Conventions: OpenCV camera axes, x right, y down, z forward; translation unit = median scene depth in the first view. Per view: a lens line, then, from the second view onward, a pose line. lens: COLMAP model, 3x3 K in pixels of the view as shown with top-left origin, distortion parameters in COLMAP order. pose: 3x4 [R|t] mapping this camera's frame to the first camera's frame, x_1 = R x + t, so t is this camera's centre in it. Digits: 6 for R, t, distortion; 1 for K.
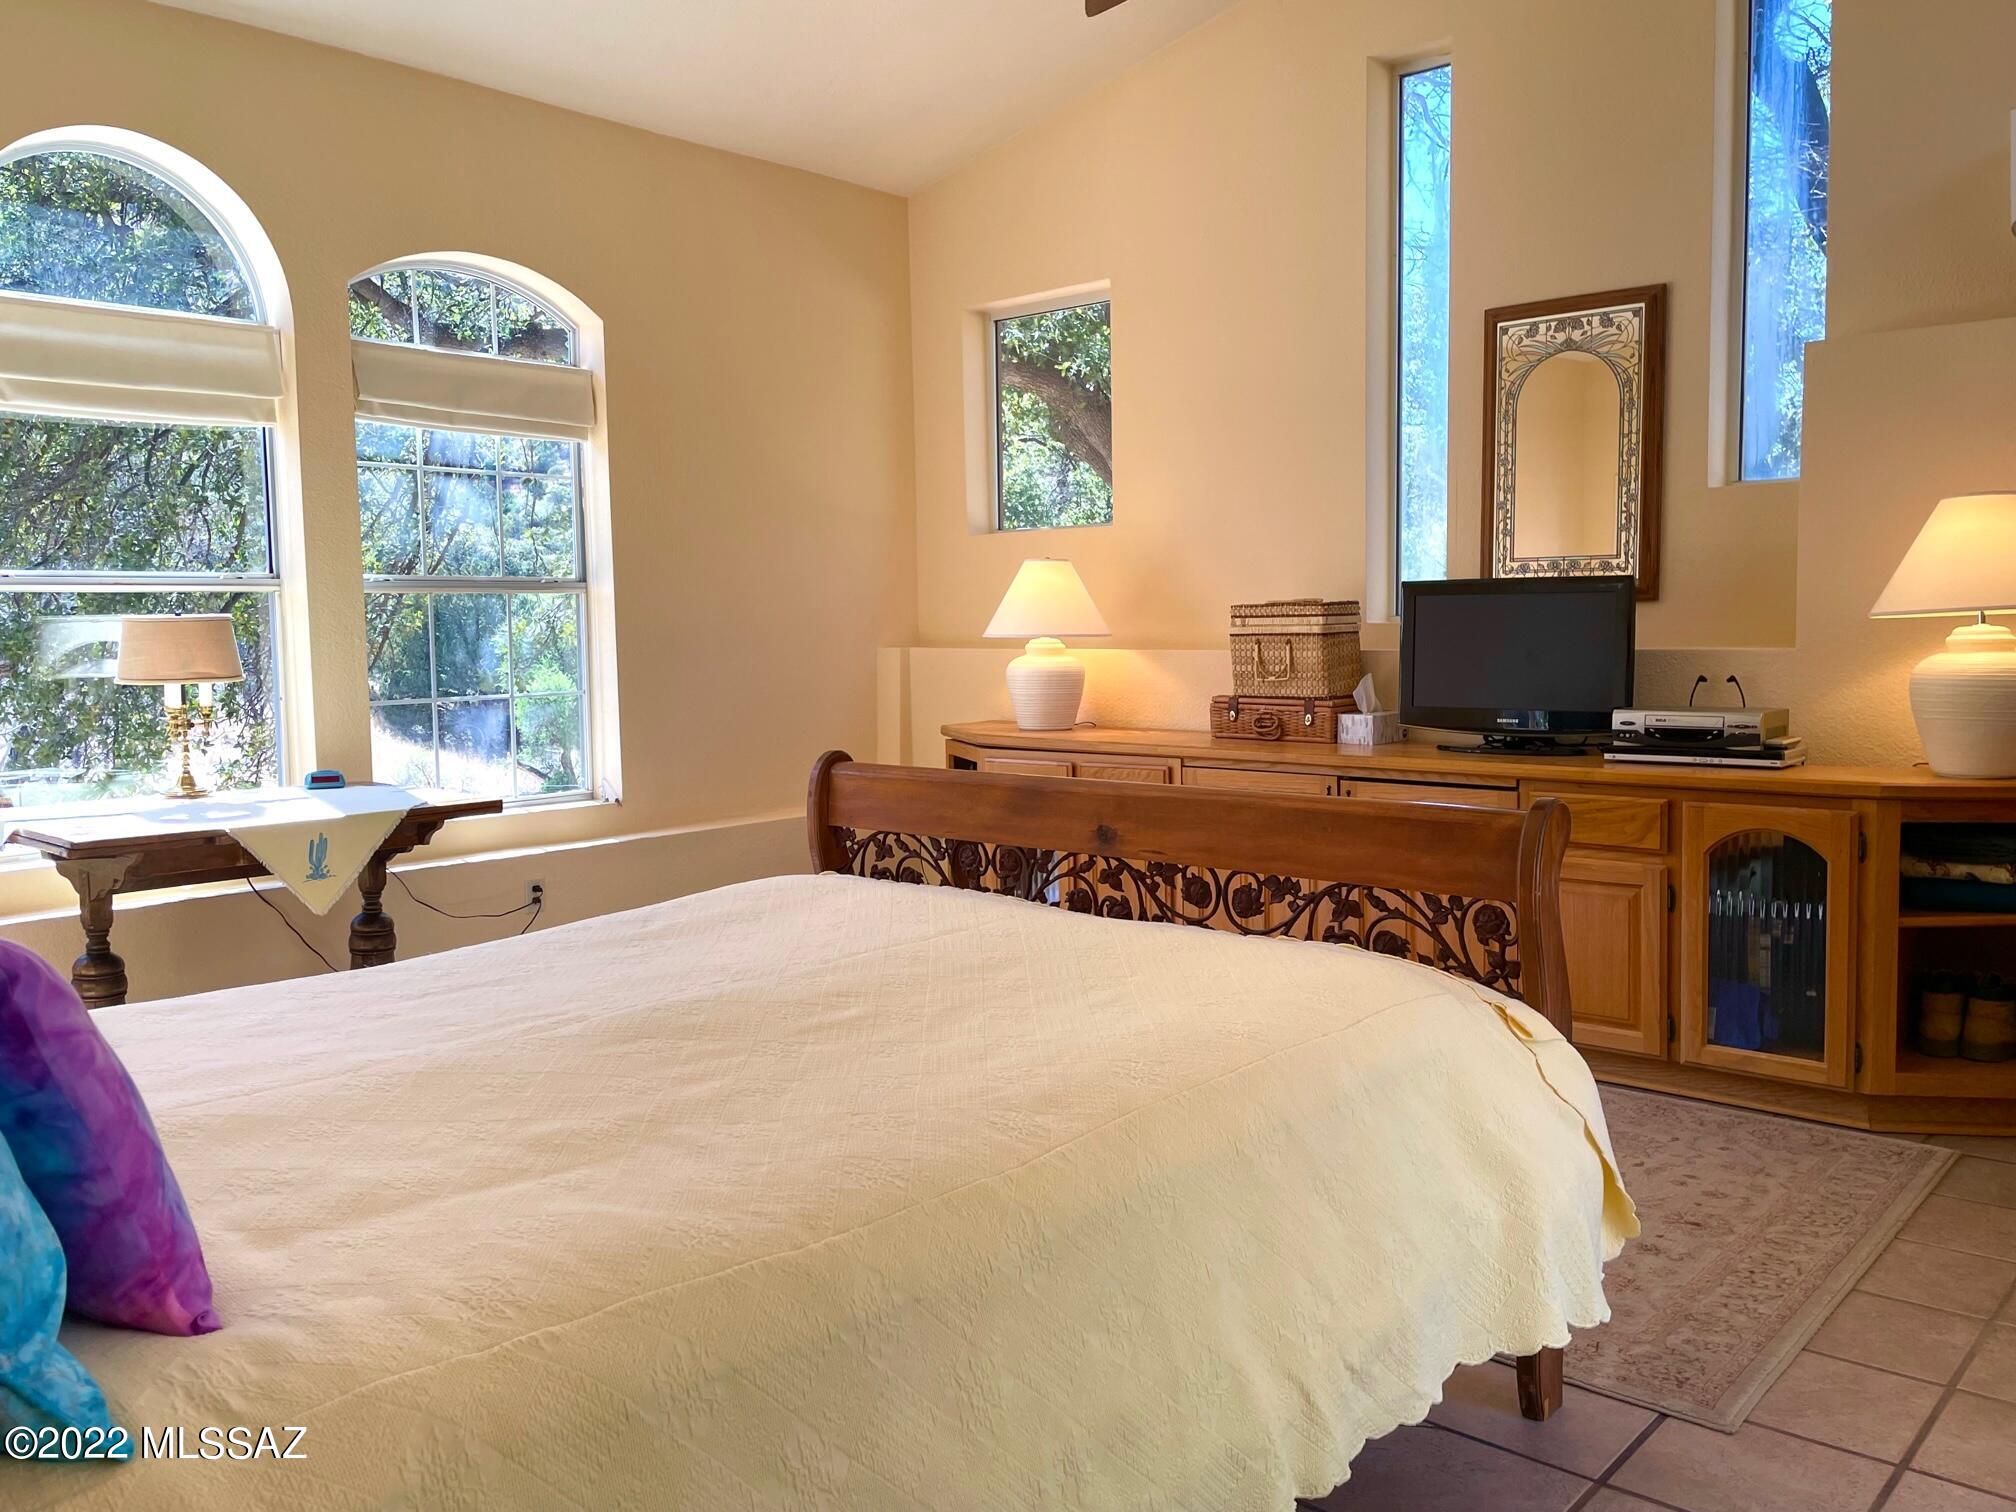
lens RADIAL K [[1608.9, 0, 997.0], [0, 1608.9, 744.8], [0, 0, 1]] dist [0.097242, -0.128435]
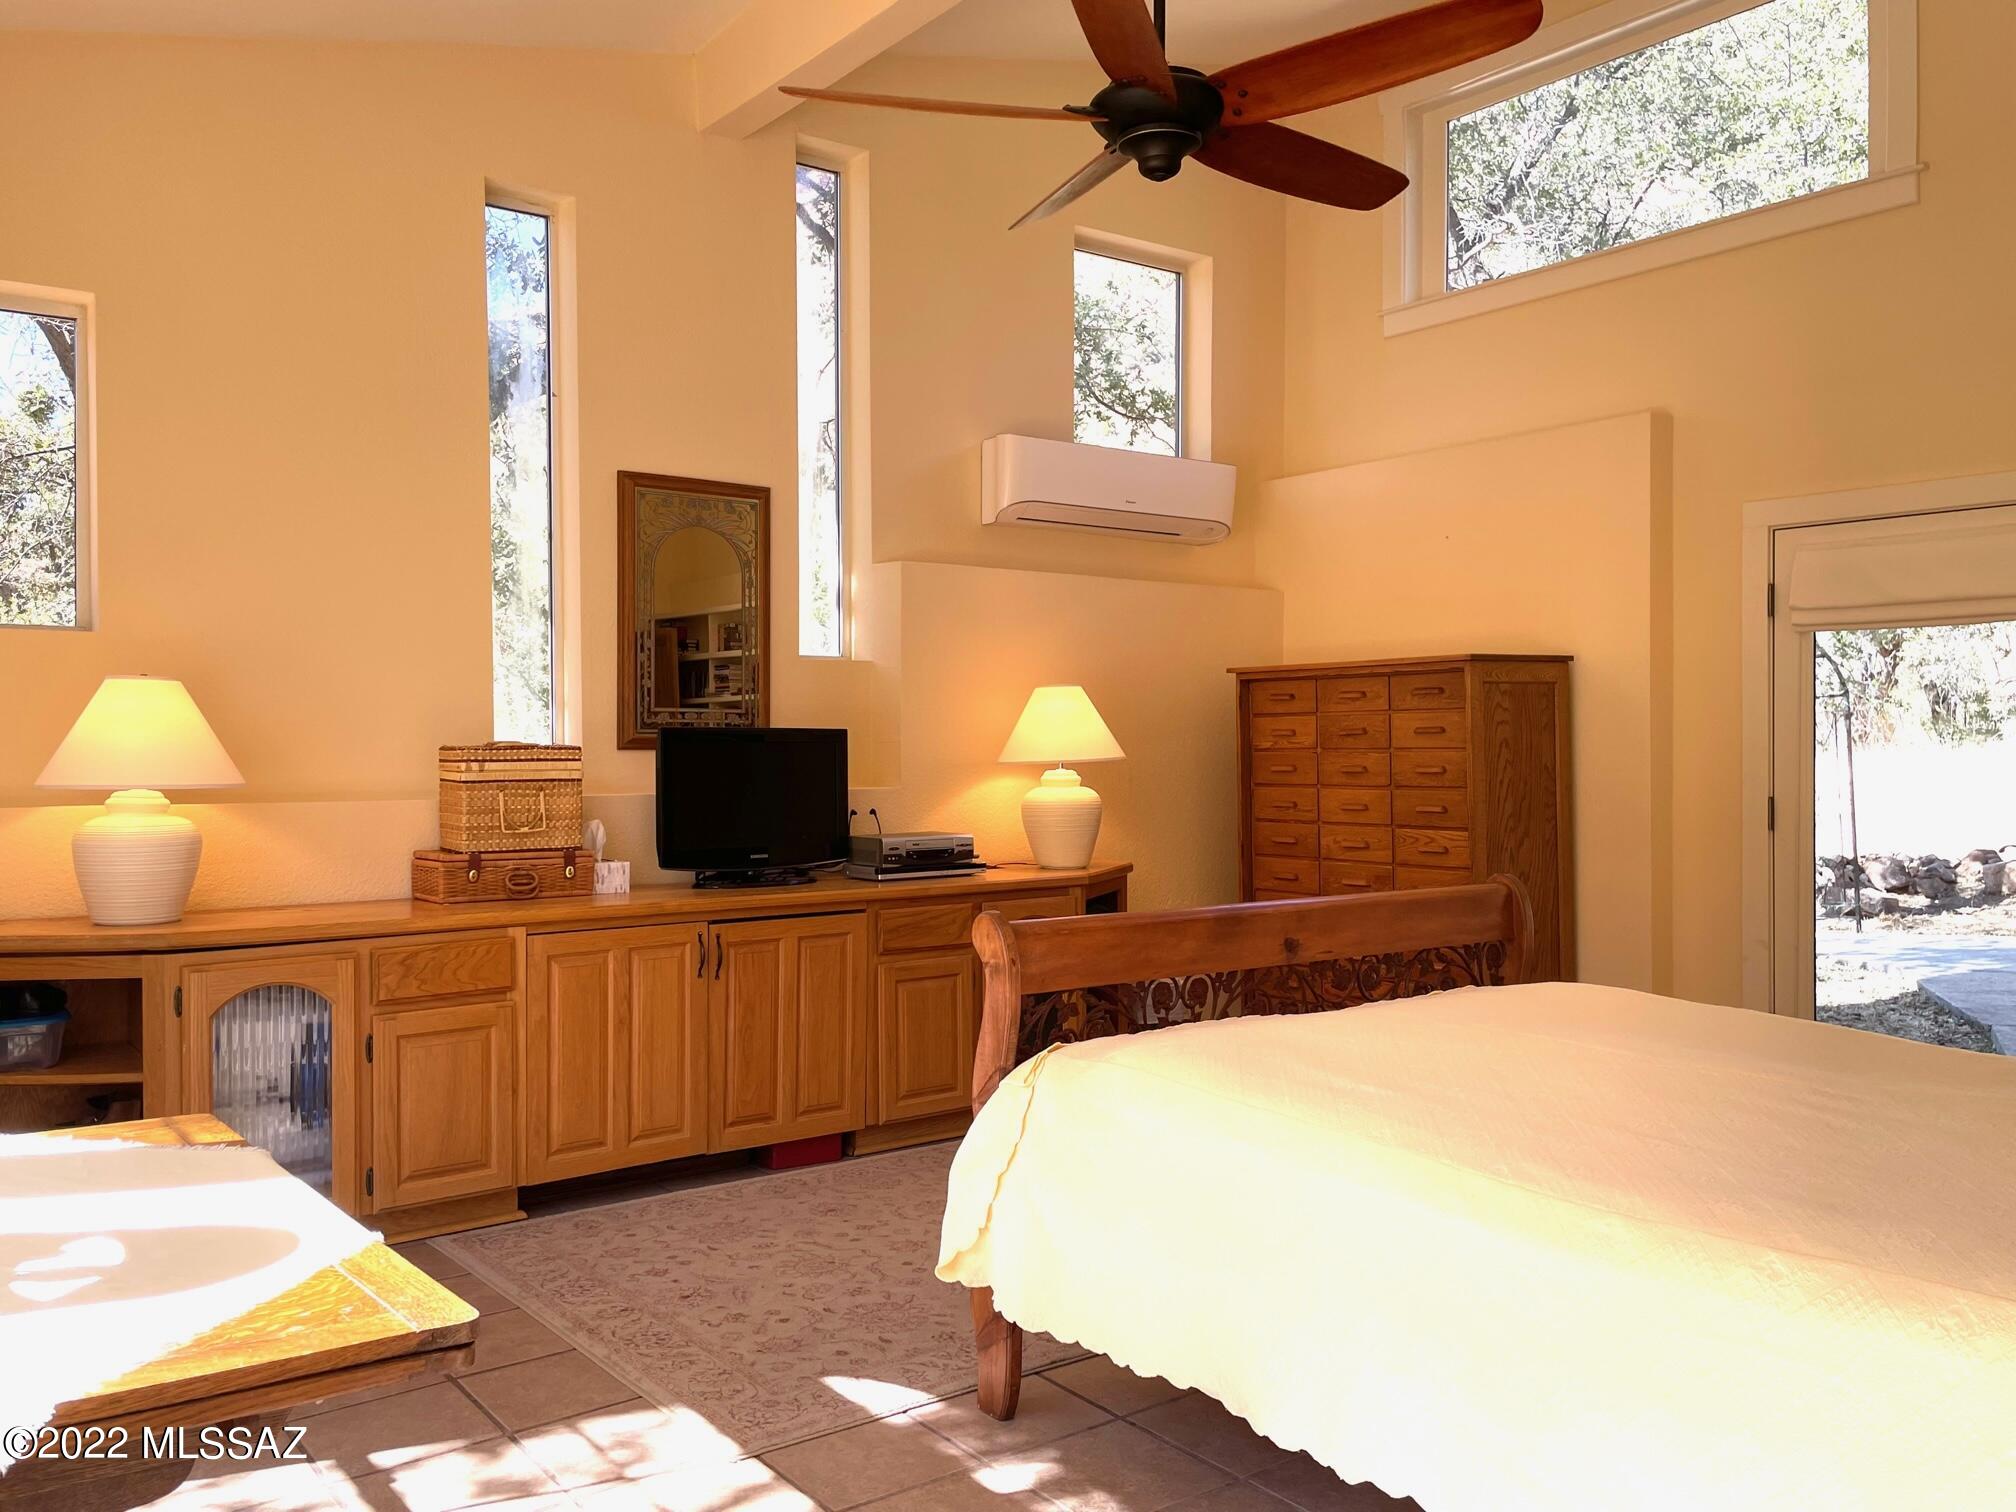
lens RADIAL K [[1608.9, 0, 997.0], [0, 1608.9, 744.8], [0, 0, 1]] dist [0.097242, -0.128435]
pose [[0.200945, 0.013041, 0.979516, -0.679450], [0.075401, 0.996739, -0.028739, -0.043609], [-0.976696, 0.079632, 0.199306, 0.577142]]
